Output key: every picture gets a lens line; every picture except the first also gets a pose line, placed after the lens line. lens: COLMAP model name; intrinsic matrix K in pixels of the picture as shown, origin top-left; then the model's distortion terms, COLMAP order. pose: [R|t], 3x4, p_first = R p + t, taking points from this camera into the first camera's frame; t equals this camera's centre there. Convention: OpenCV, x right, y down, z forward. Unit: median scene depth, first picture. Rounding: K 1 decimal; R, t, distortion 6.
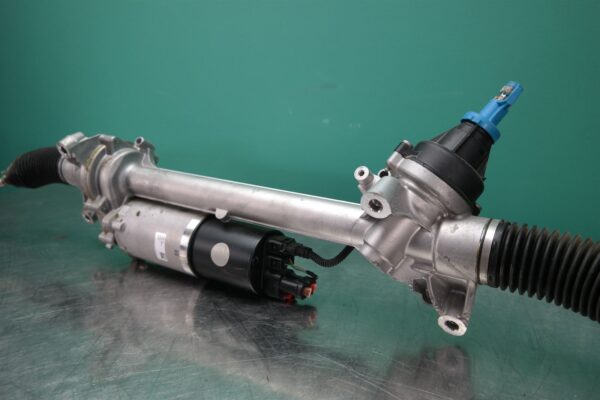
lens RADIAL K [[473.4, 0, 289.1], [0, 473.4, 200.4], [0, 0, 1]] dist [0.002259, 0.002982]
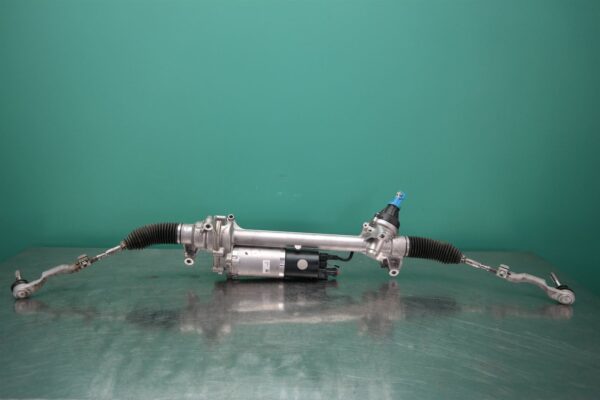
lens RADIAL K [[473.4, 0, 289.1], [0, 473.4, 200.4], [0, 0, 1]] dist [0.002259, 0.002982]
pose [[0.807483, -0.080061, 0.584432, -1.921941], [0.095112, 0.995454, 0.004954, -0.272137], [-0.582172, 0.051587, 0.811427, -1.074252]]
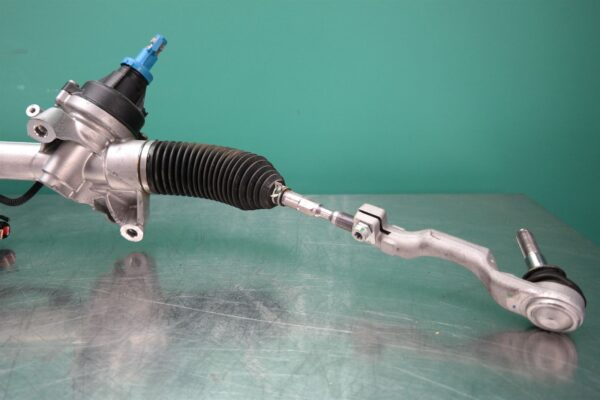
lens RADIAL K [[473.4, 0, 289.1], [0, 473.4, 200.4], [0, 0, 1]] dist [0.002259, 0.002982]
pose [[0.871000, -0.112809, 0.478156, 0.124344], [0.108737, 0.993408, 0.036295, 0.181826], [-0.479098, 0.020380, 0.877525, -0.265426]]
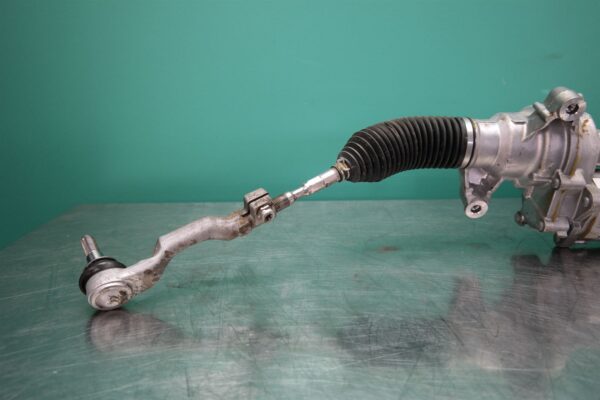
lens RADIAL K [[463.1, 0, 300.0], [0, 463.1, 200.0], [0, 0, 1]] dist [0.034576, 0.003186]
pose [[0.814381, -0.116546, 0.568507, -1.819583], [0.125998, 0.991768, 0.022825, -0.050081], [-0.566487, 0.053042, 0.822362, 0.949998]]
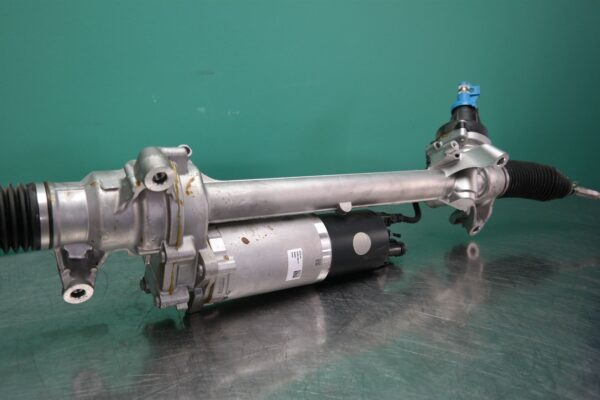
lens RADIAL K [[463.1, 0, 300.0], [0, 463.1, 200.0], [0, 0, 1]] dist [0.034576, 0.003186]
pose [[0.408144, -0.215861, 0.887030, -1.368086], [0.166936, 0.972908, 0.159948, -0.208371], [-0.897525, 0.082795, 0.433121, 0.849004]]
